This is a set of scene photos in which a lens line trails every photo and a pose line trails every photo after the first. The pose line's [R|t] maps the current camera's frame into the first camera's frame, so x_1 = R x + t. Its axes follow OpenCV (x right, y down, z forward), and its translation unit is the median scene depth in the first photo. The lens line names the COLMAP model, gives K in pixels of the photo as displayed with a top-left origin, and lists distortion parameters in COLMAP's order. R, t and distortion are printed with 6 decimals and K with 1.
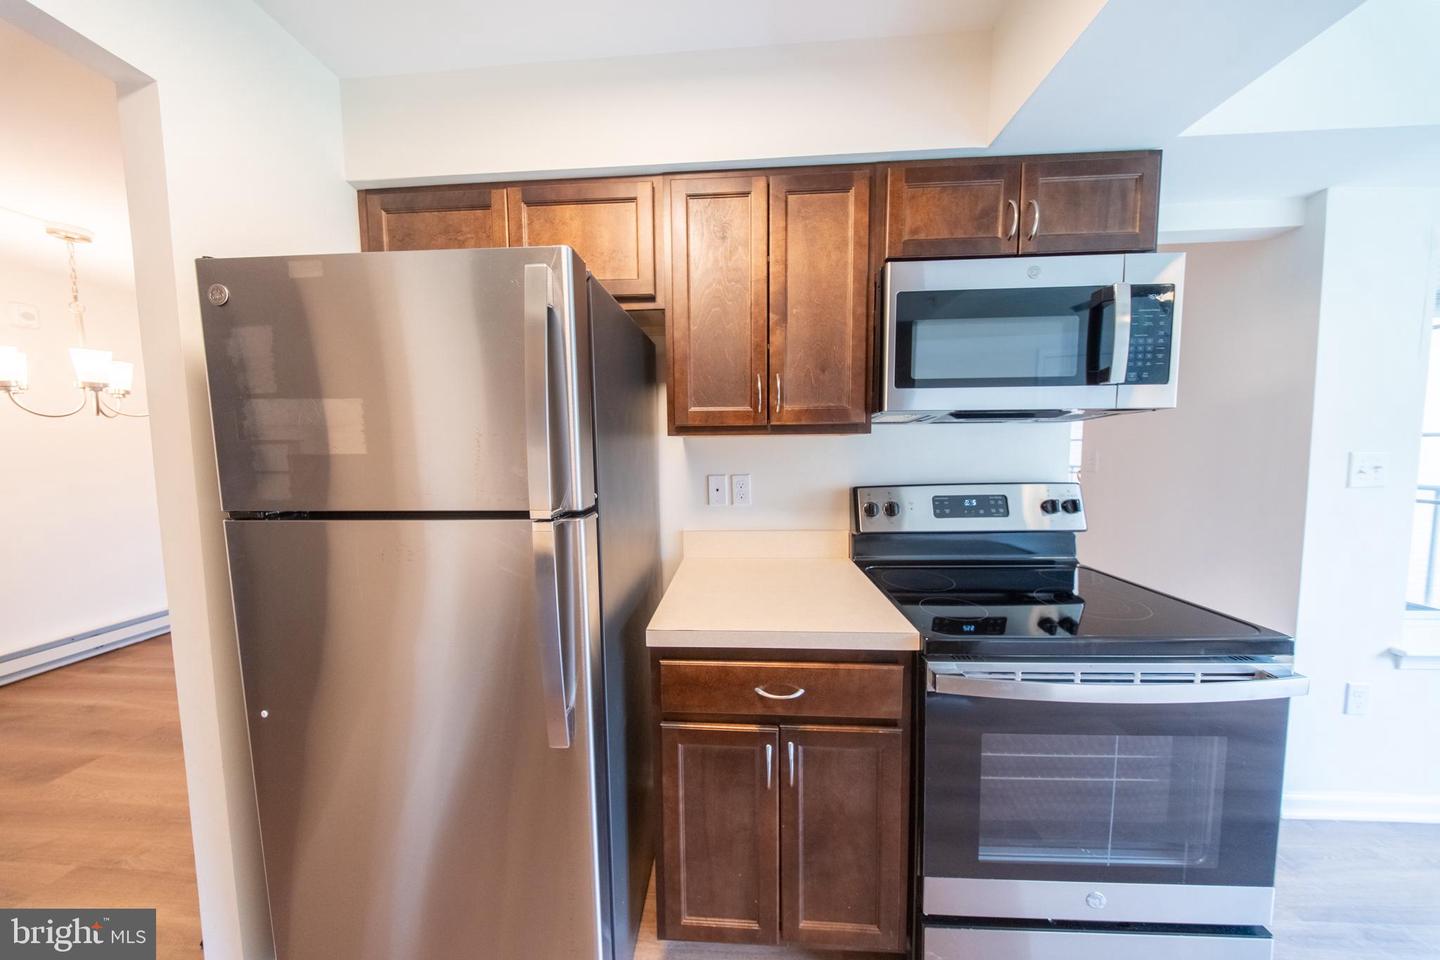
lens RADIAL K [[421.8, 0, 716.2], [0, 421.8, 474.0], [0, 0, 1]] dist [-0.004035, -0.000011]
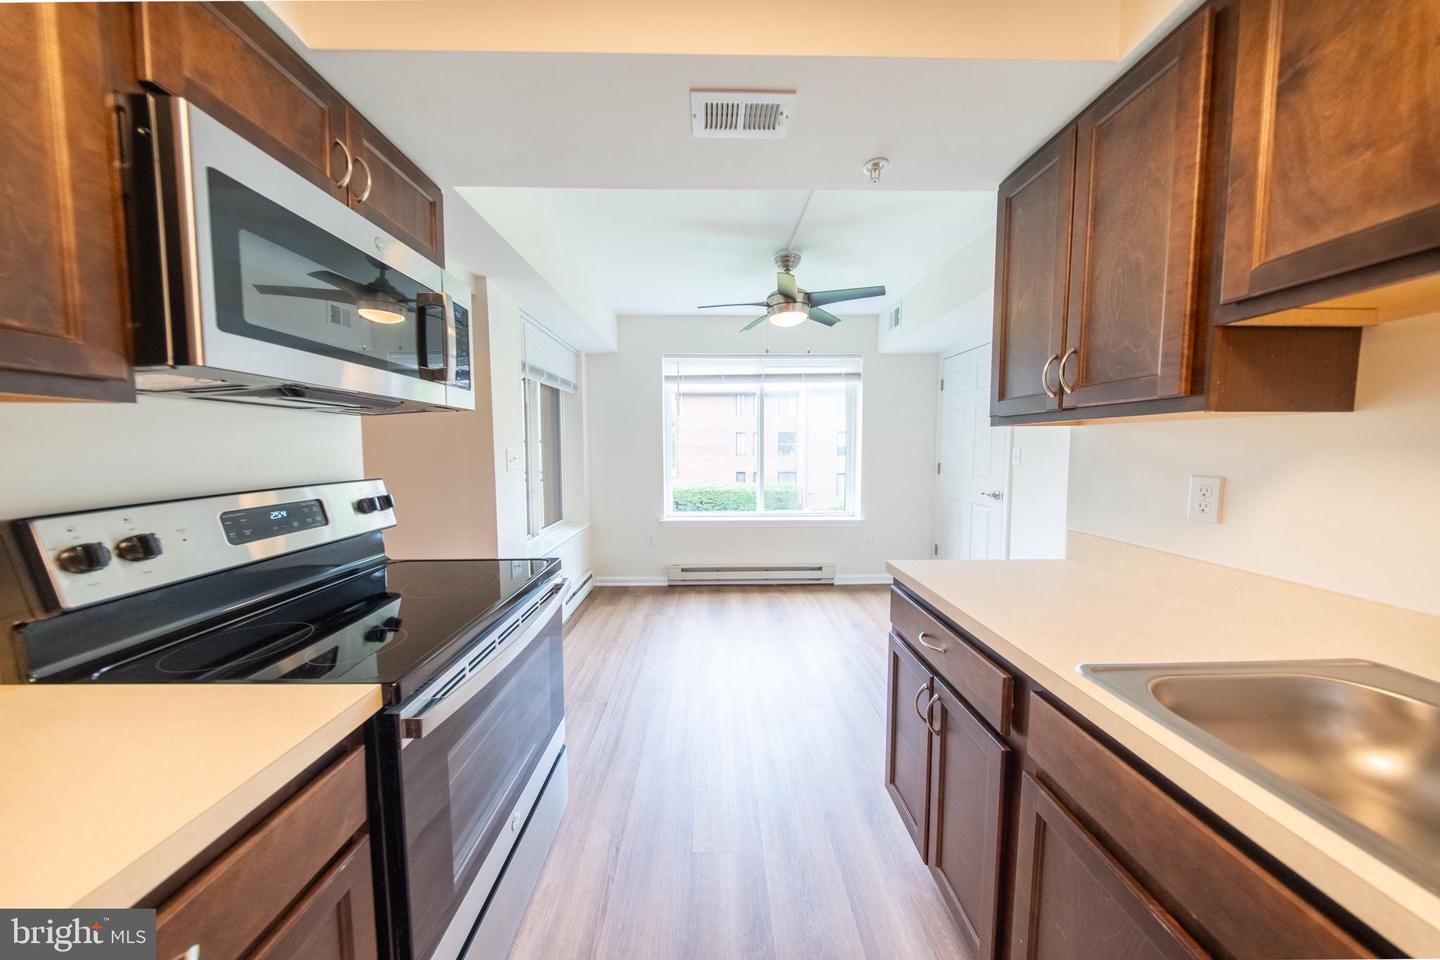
lens RADIAL K [[424.5, 0, 723.0], [0, 424.5, 474.8], [0, 0, 1]] dist [-0.005798, -0.000002]
pose [[-0.082434, -0.051390, 0.995271, -0.213358], [0.065724, 0.996215, 0.056883, 0.009952], [-0.994427, 0.070102, -0.078745, 0.338060]]
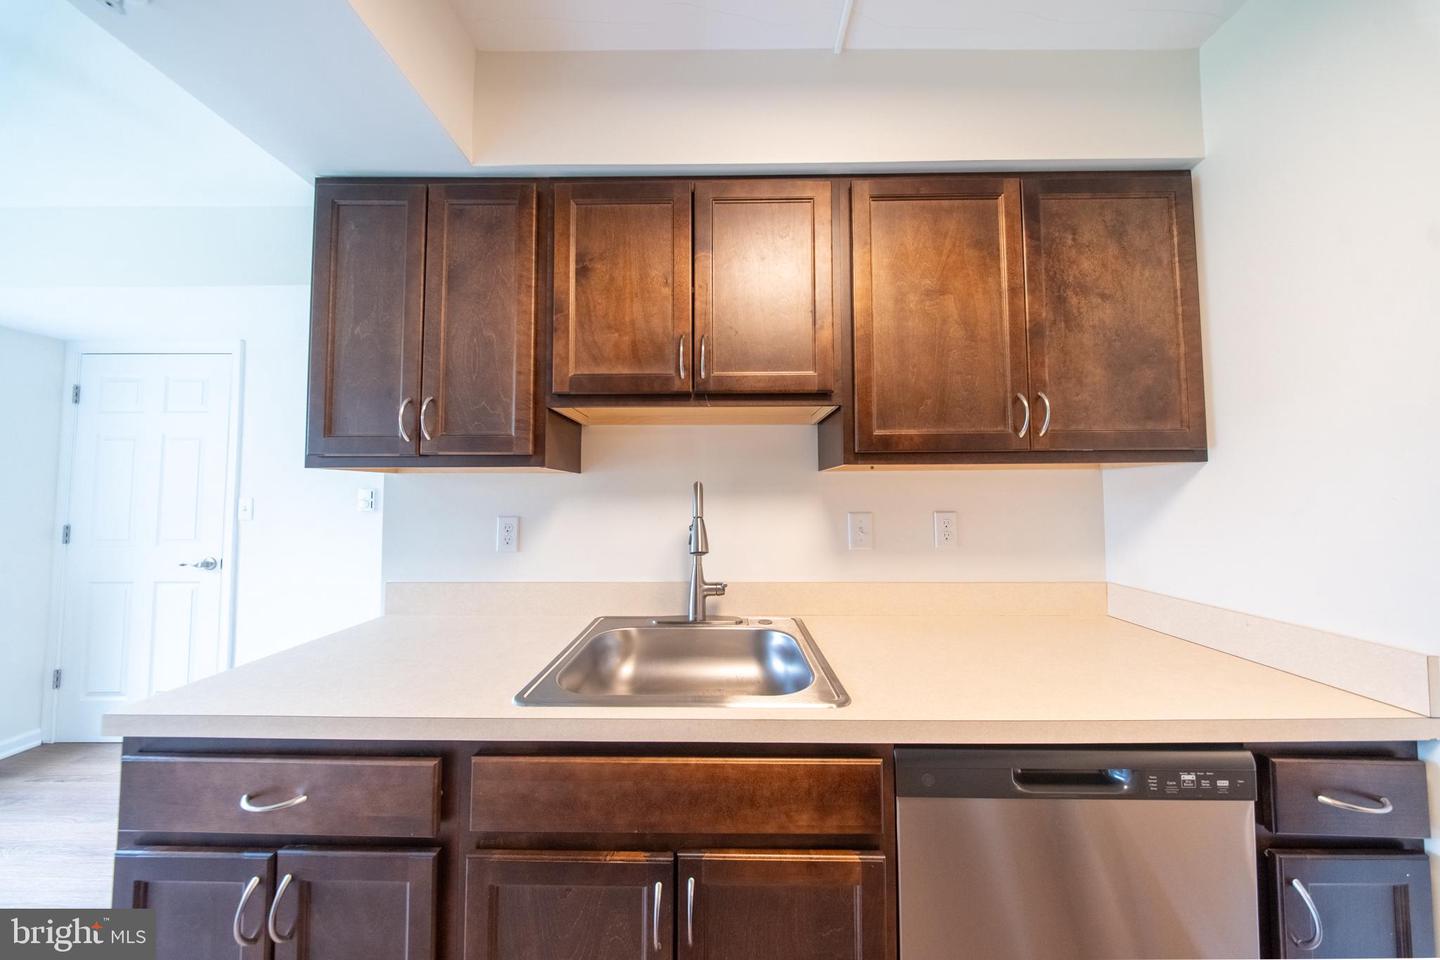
lens RADIAL K [[419.8, 0, 719.5], [0, 419.8, 477.3], [0, 0, 1]] dist [0.000312, -0.000964]
pose [[-0.998415, 0.016268, -0.053874, 0.054315], [0.015252, 0.999699, 0.019215, 0.008255], [0.054170, 0.018363, -0.998363, 0.443354]]
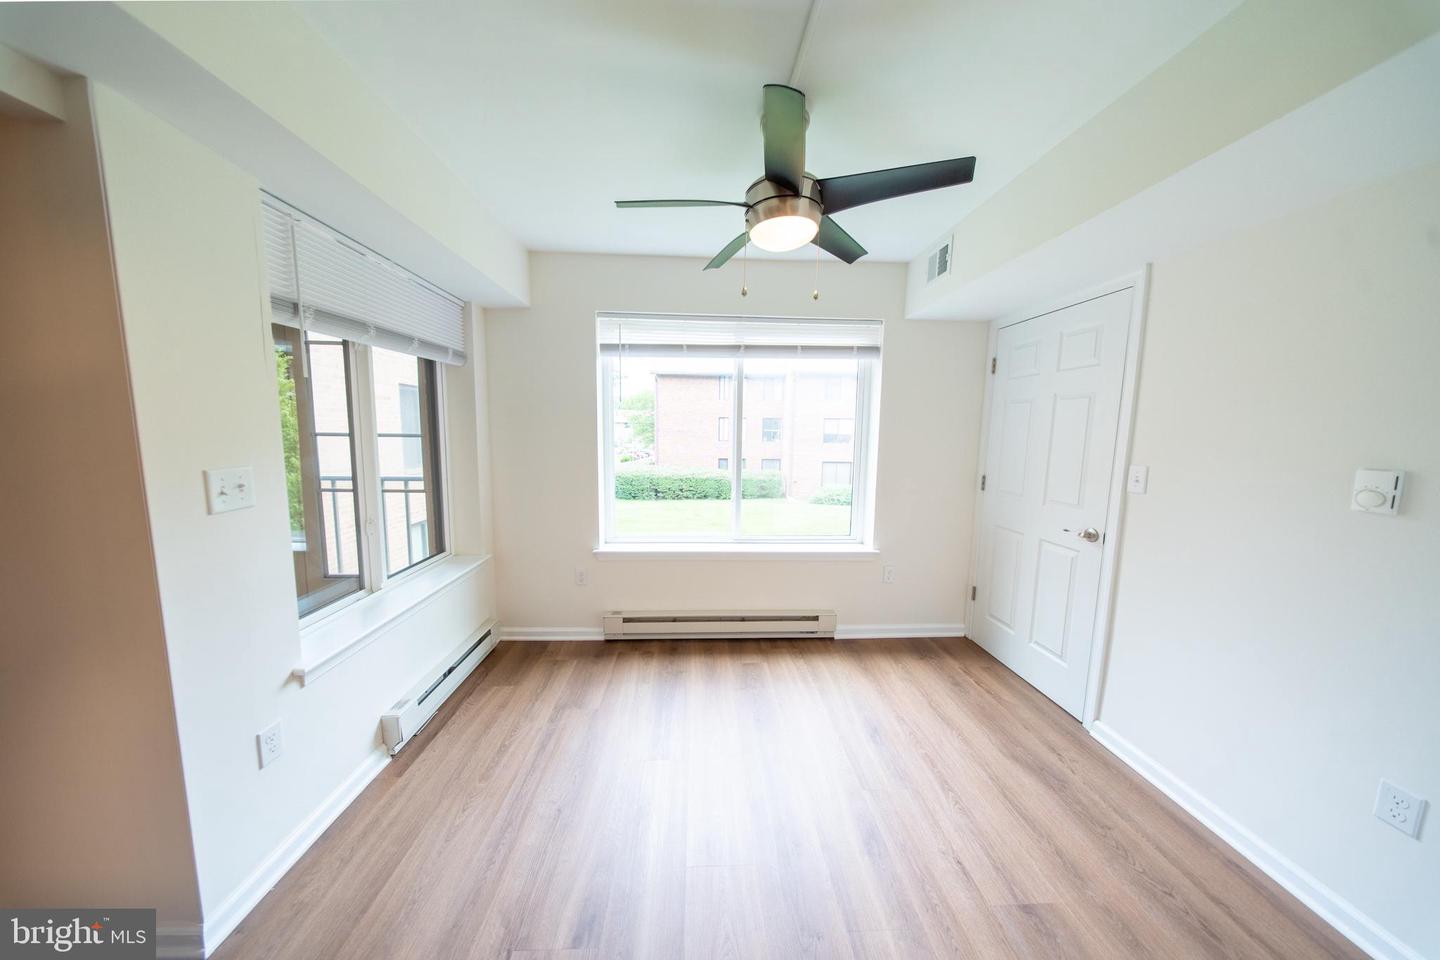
lens RADIAL K [[419.8, 0, 719.5], [0, 419.8, 477.3], [0, 0, 1]] dist [0.000312, -0.000964]
pose [[-0.109540, -0.099506, 0.988989, 0.717581], [0.048941, 0.993230, 0.105353, -0.087256], [-0.992777, 0.059943, -0.103928, 0.127335]]
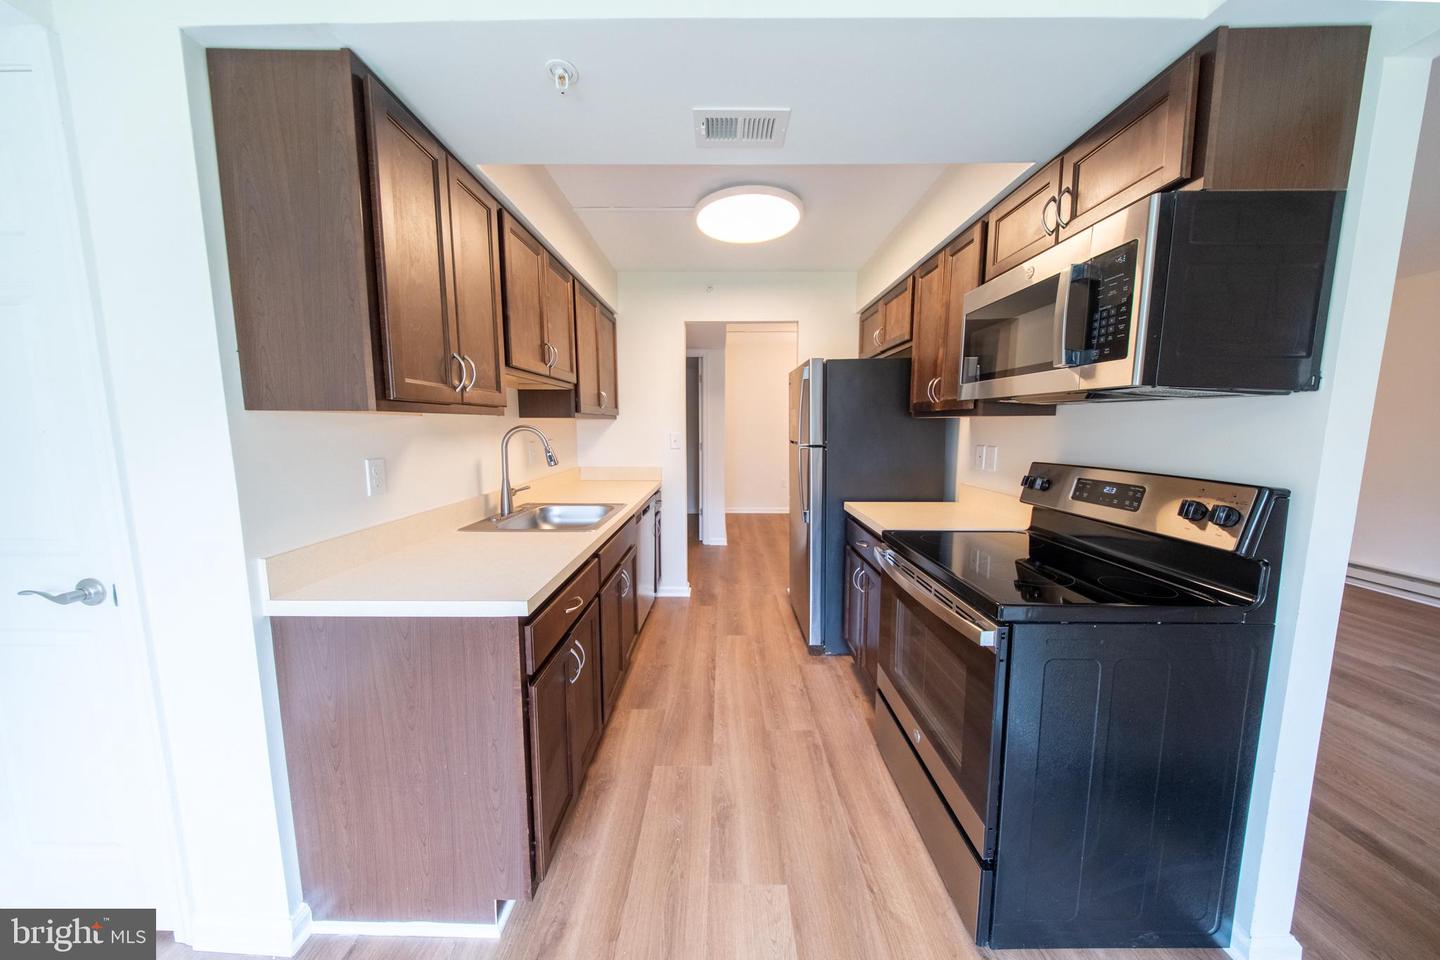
lens RADIAL K [[434.0, 0, 721.9], [0, 434.0, 474.8], [0, 0, 1]] dist [0.000215, -0.000022]
pose [[0.053057, 0.129352, -0.990178, 1.740761], [-0.064225, 0.989964, 0.125883, -0.034209], [0.996524, 0.056915, 0.060832, 0.124204]]
